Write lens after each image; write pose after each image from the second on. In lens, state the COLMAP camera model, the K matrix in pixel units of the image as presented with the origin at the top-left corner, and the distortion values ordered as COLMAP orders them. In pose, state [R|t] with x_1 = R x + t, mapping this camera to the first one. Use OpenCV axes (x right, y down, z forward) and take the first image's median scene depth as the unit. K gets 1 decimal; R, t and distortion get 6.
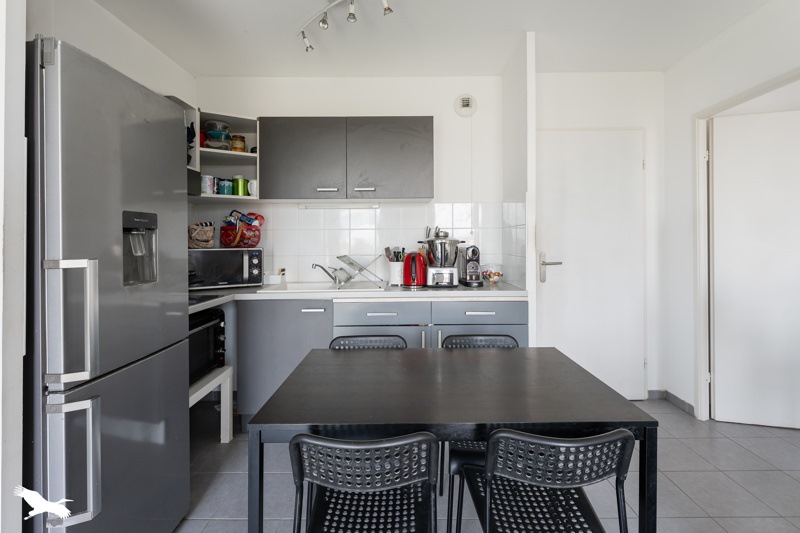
lens RADIAL K [[383.8, 0, 402.5], [0, 383.8, 245.5], [0, 0, 1]] dist [-0.000810, -0.000112]
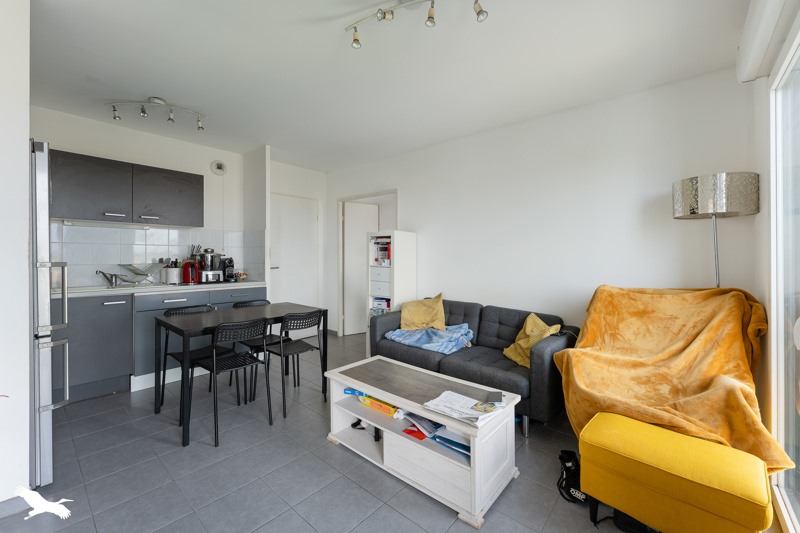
lens RADIAL K [[322.1, 0, 405.9], [0, 322.1, 256.7], [0, 0, 1]] dist [-0.000205, -0.000017]
pose [[0.656342, 0.009773, 0.754400, -0.378531], [-0.002854, 0.999941, -0.010472, 0.009672], [-0.754458, 0.004720, 0.656331, -0.509369]]
